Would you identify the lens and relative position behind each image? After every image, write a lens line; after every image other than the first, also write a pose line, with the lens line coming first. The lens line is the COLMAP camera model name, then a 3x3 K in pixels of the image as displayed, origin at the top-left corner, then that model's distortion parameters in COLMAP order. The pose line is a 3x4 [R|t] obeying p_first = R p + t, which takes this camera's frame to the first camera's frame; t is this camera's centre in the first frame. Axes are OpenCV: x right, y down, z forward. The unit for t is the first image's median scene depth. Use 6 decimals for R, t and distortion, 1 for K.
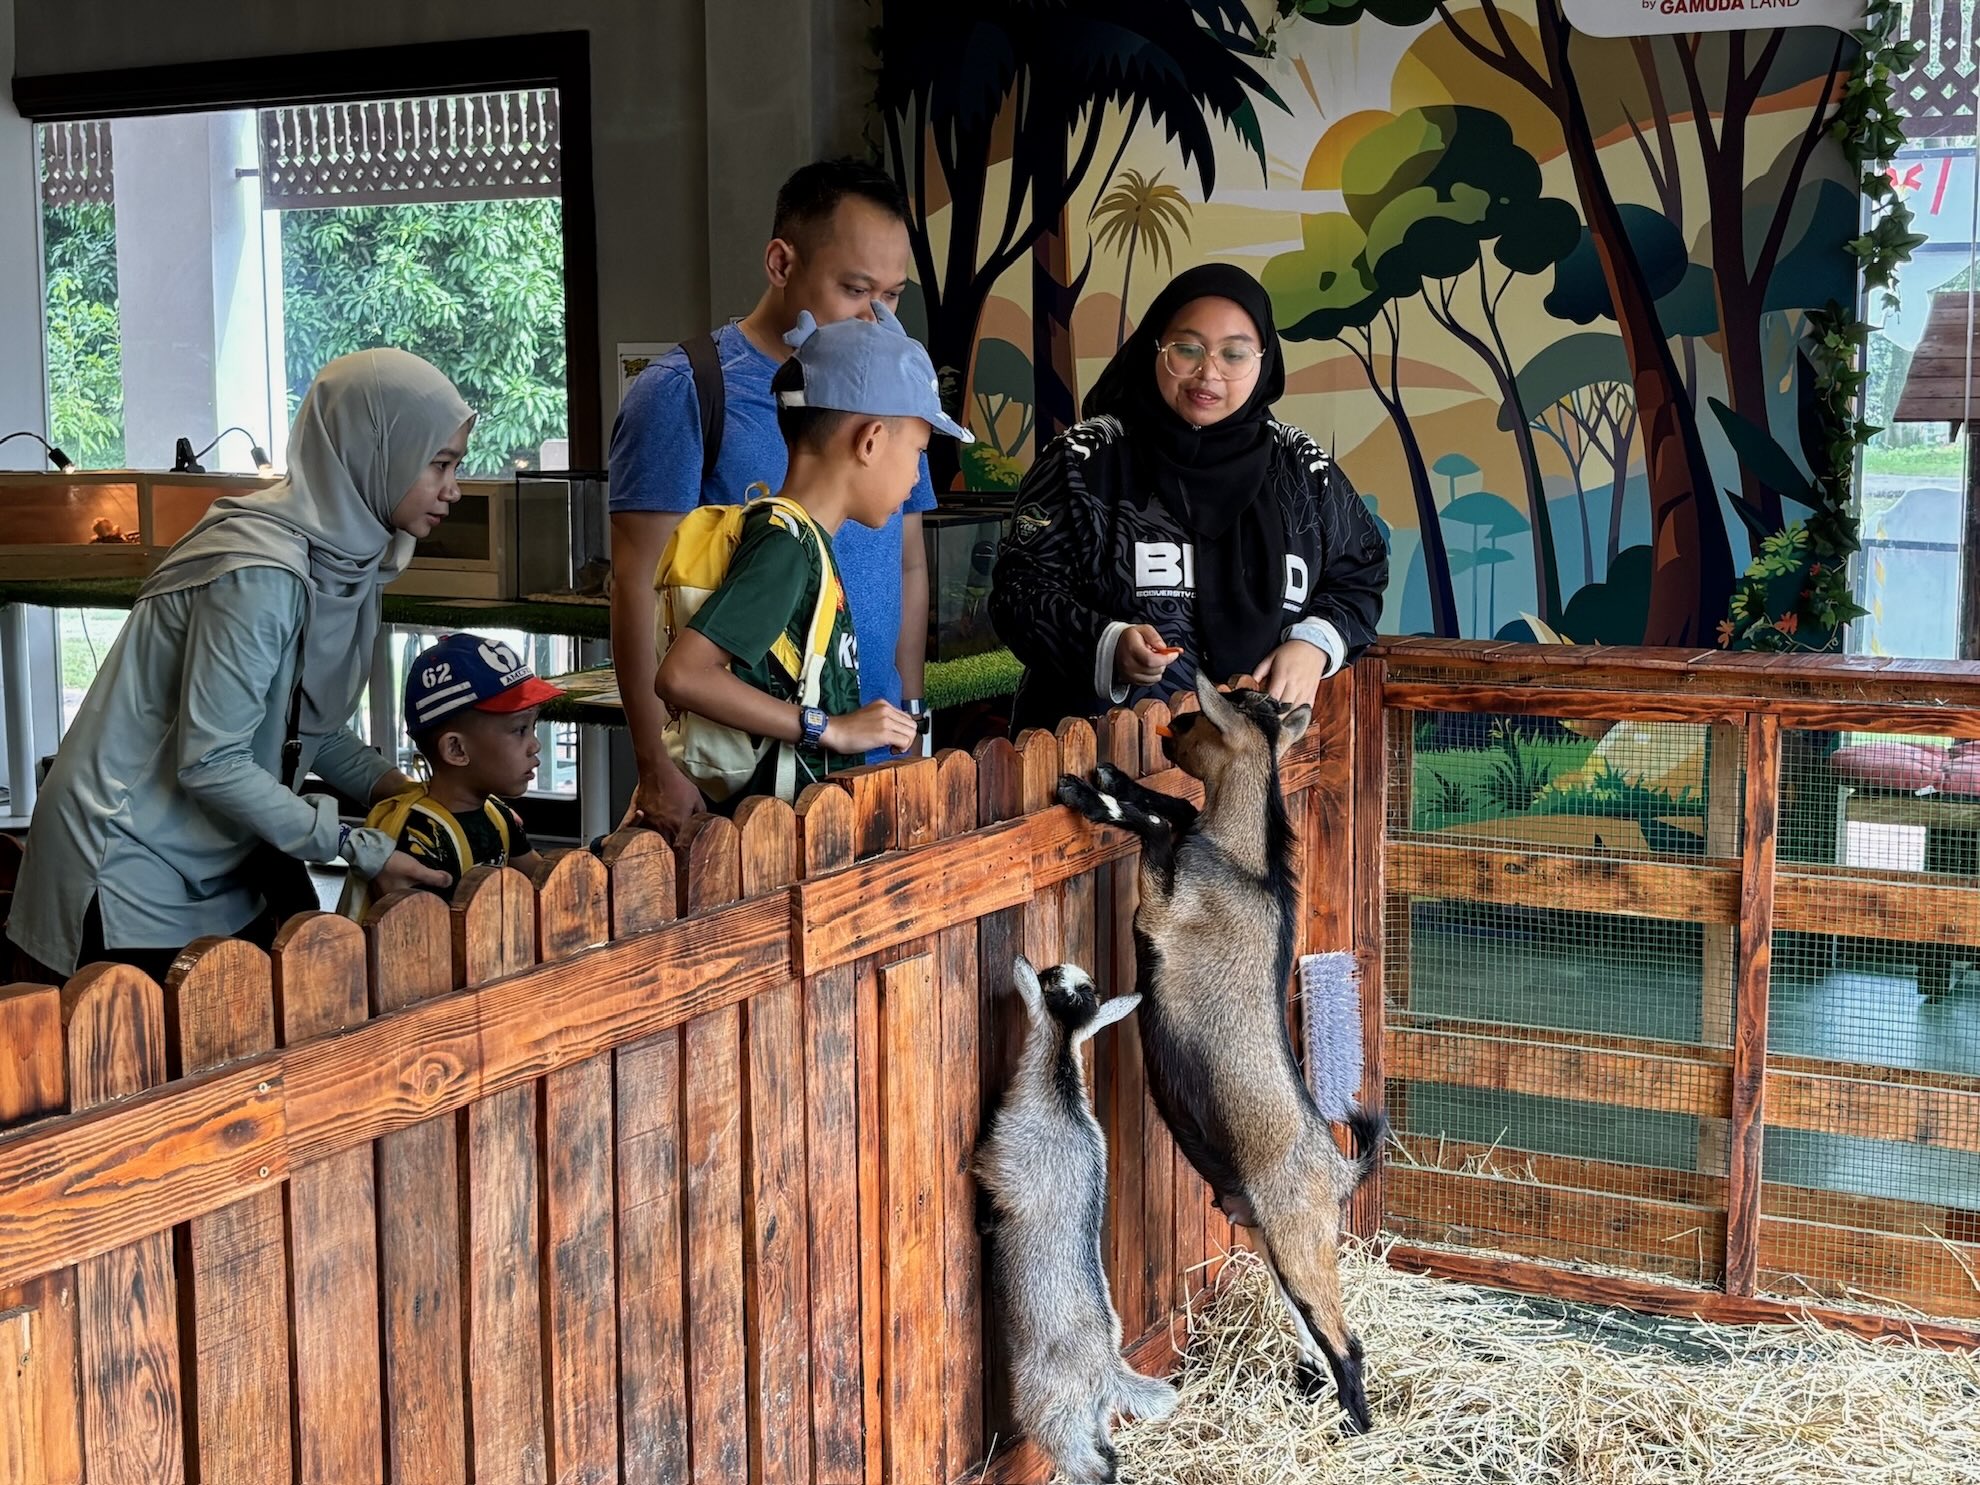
lens RADIAL K [[2581.2, 0, 981.3], [0, 2581.2, 742.1], [0, 0, 1]] dist [0.090162, 0.000000]
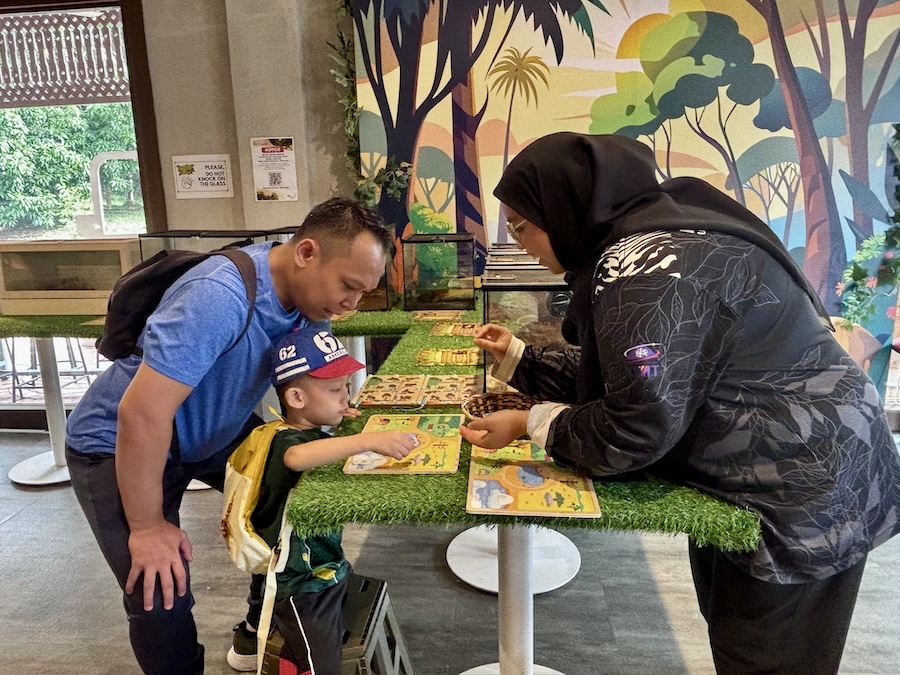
lens RADIAL K [[667.7, 0, 444.0], [0, 667.7, 334.6], [0, 0, 1]] dist [0.006836, -0.010310]
pose [[0.922158, -0.103975, 0.372579, -0.181264], [0.075912, 0.993111, 0.089259, -0.072108], [-0.379293, -0.054027, 0.923698, 0.602792]]
